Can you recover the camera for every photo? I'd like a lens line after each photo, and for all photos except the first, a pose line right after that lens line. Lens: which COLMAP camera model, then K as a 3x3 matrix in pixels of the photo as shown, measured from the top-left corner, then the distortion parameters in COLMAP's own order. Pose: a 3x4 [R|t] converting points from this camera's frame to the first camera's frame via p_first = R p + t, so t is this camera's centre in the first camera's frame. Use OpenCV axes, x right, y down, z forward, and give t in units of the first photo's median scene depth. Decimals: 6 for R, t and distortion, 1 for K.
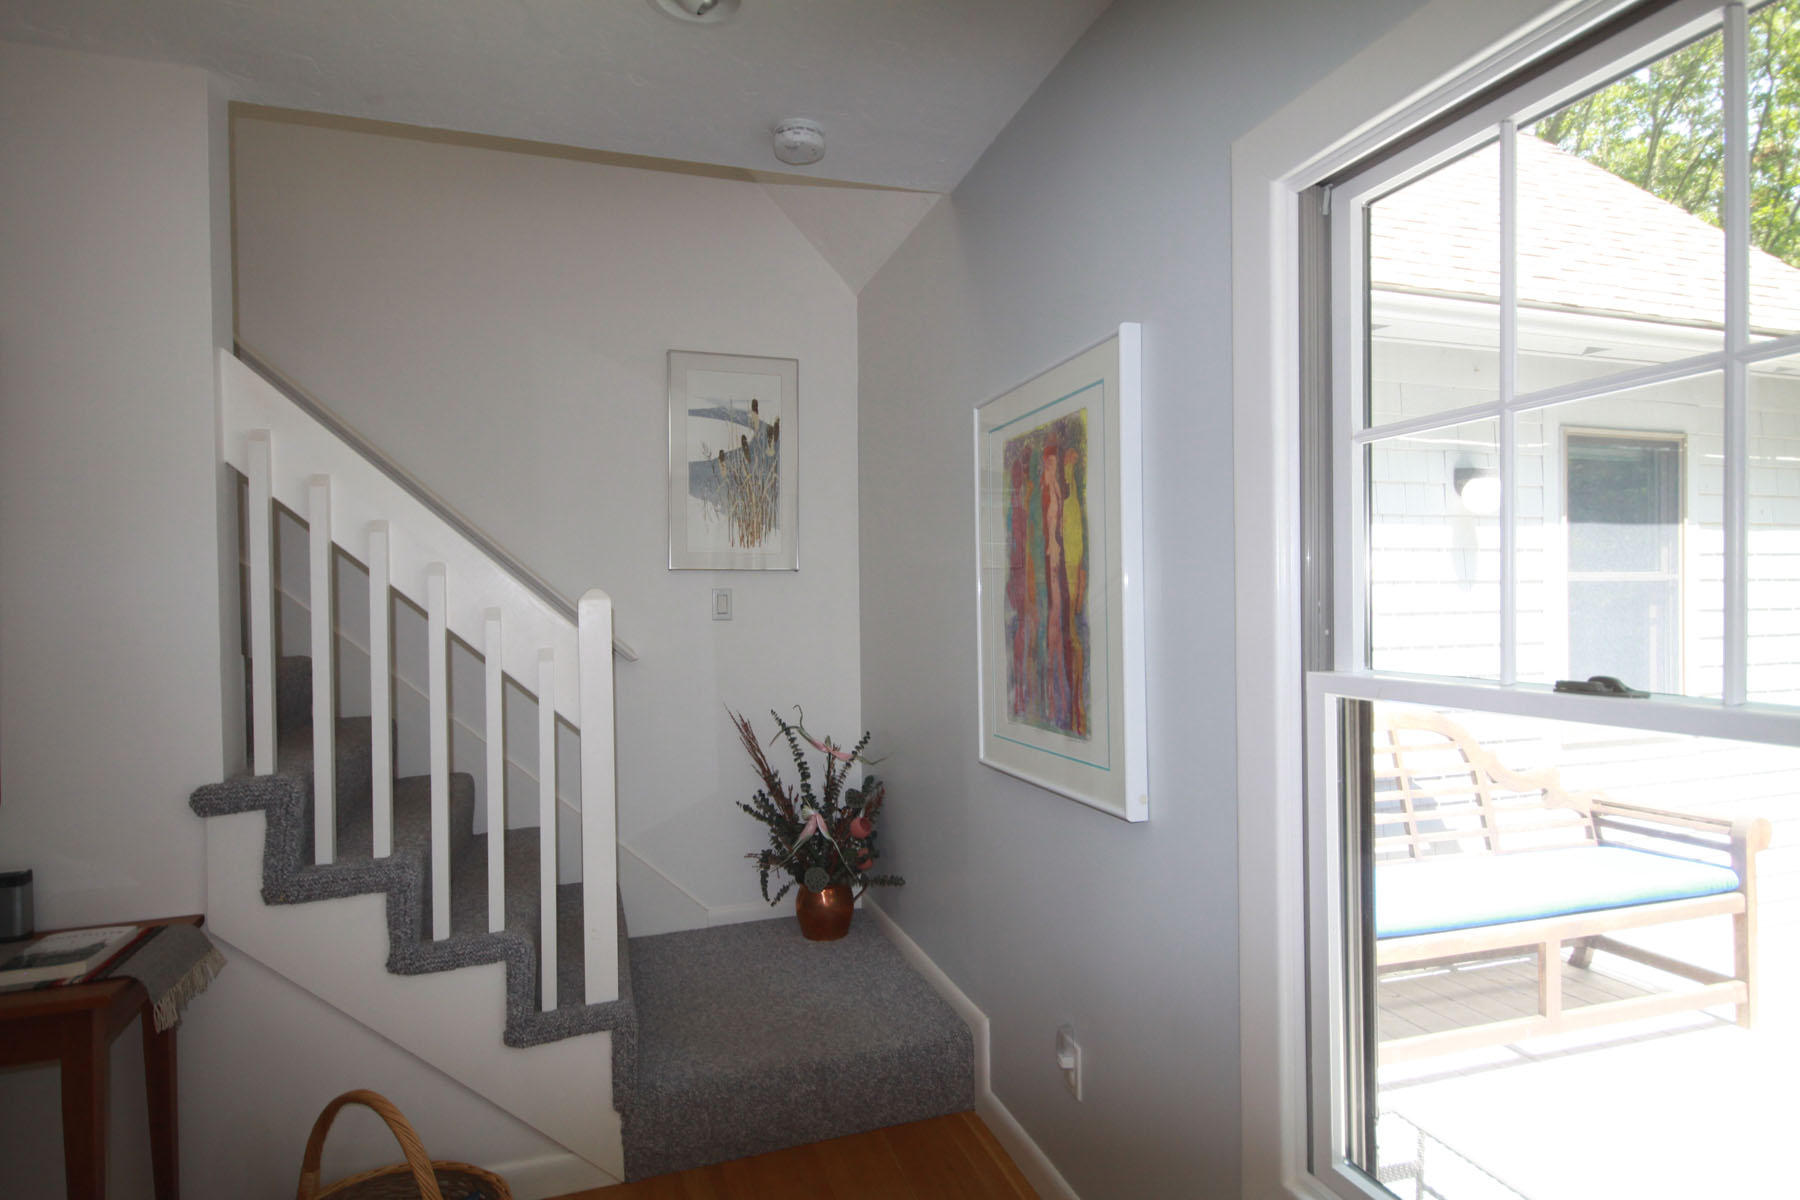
lens RADIAL K [[966.4, 0, 892.6], [0, 966.4, 614.6], [0, 0, 1]] dist [0.007218, 0.000521]
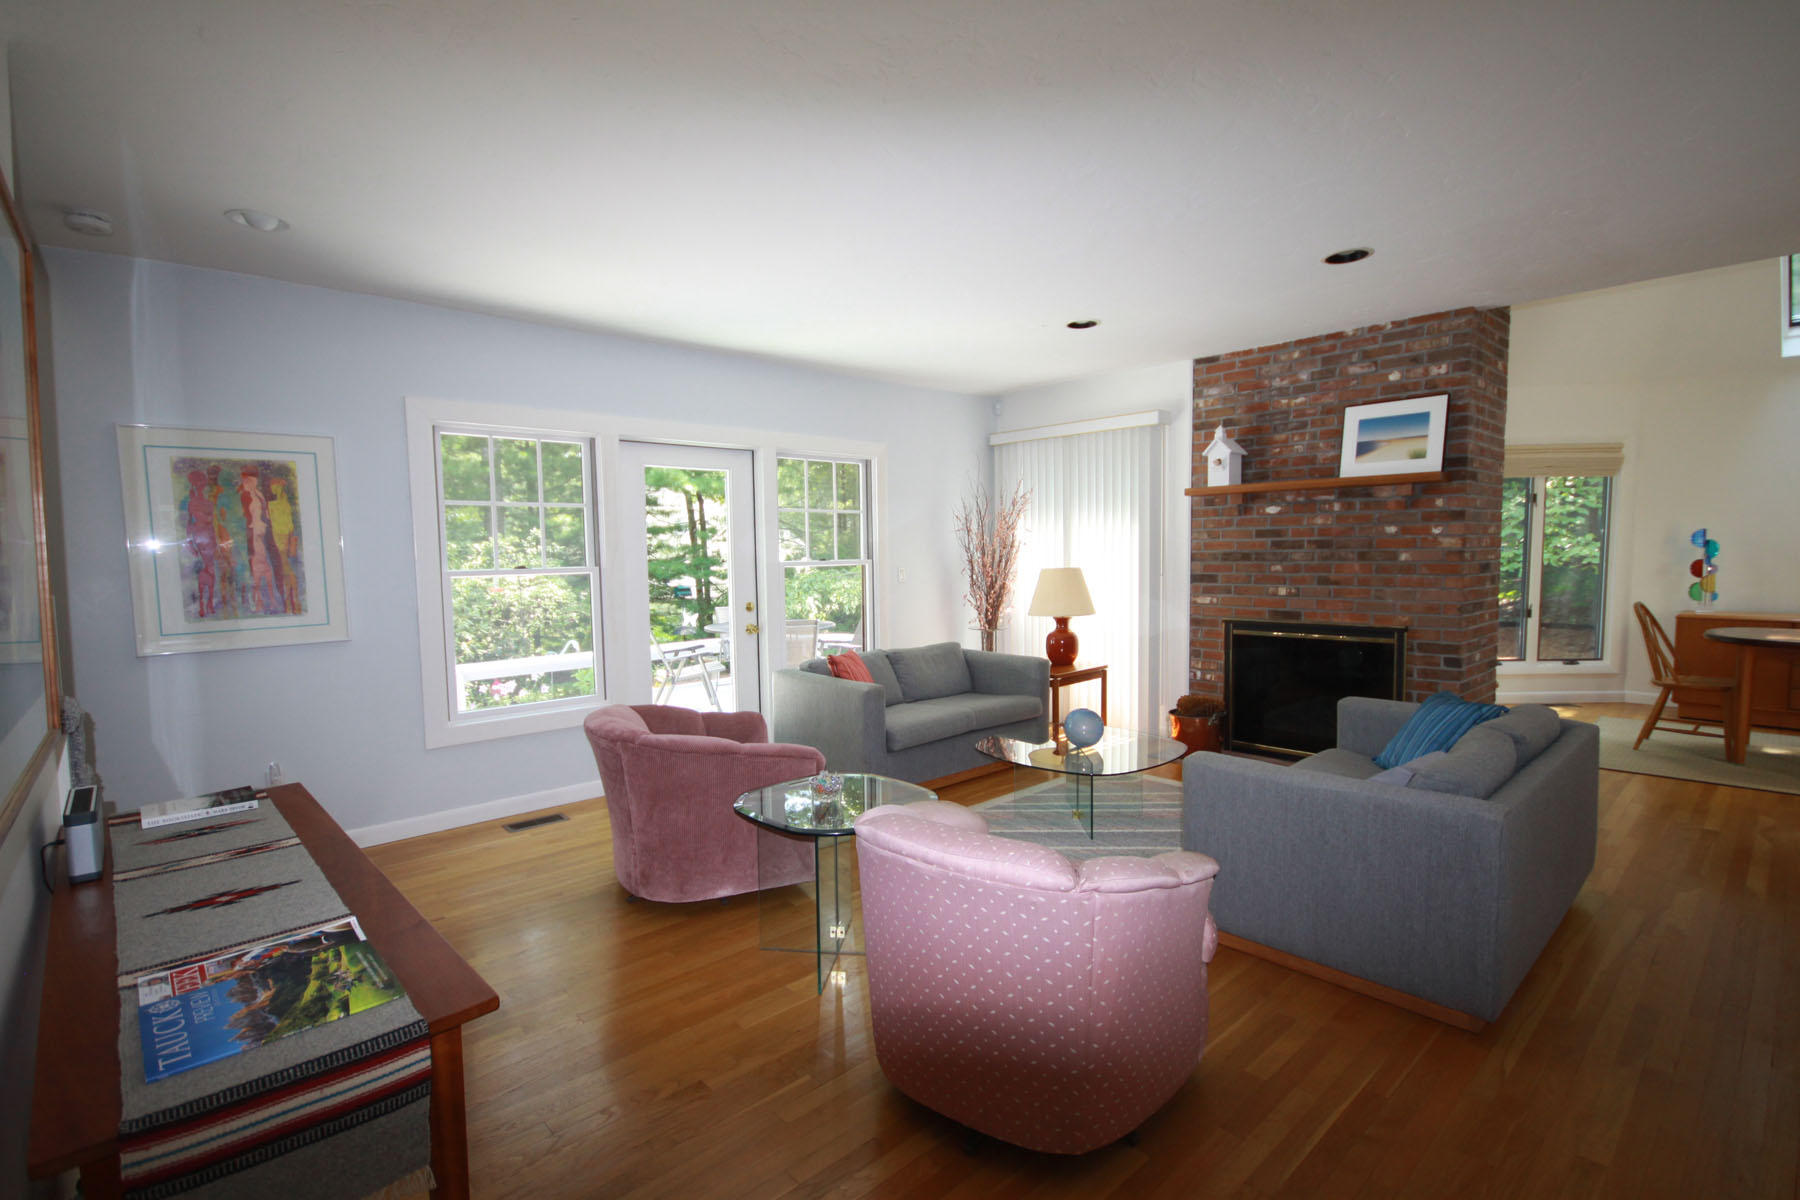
lens RADIAL K [[845.0, 0, 912.0], [0, 845.0, 609.9], [0, 0, 1]] dist [-0.021718, 0.000184]
pose [[-0.431927, -0.056883, 0.900113, -1.919512], [0.028842, 0.996627, 0.076823, 0.012574], [-0.901447, 0.059143, -0.428829, 0.524424]]
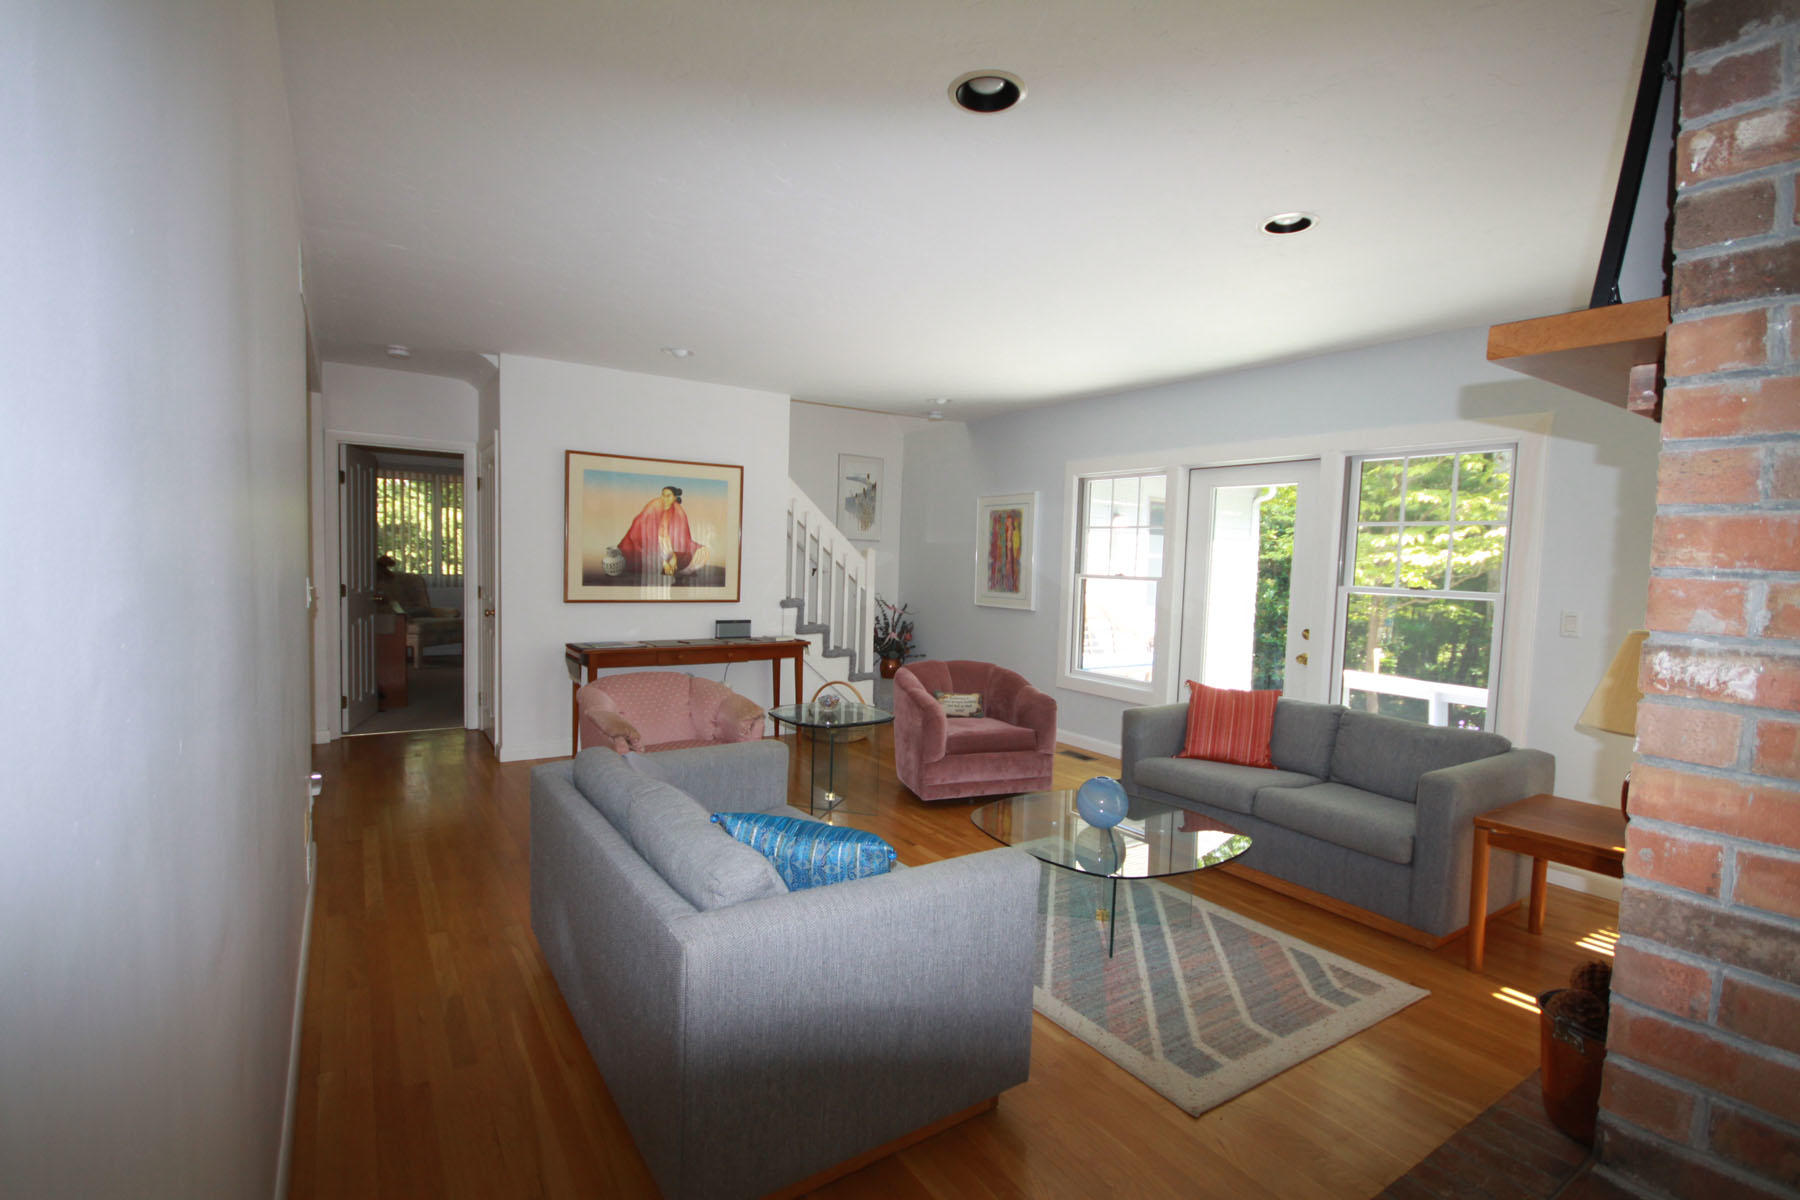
lens RADIAL K [[845.0, 0, 905.4], [0, 845.0, 605.5], [0, 0, 1]] dist [-0.021718, 0.000184]
pose [[0.961162, 0.027055, 0.274654, -1.090589], [-0.039433, 0.998435, 0.039645, 0.057631], [-0.273152, -0.048936, 0.960725, -2.006863]]
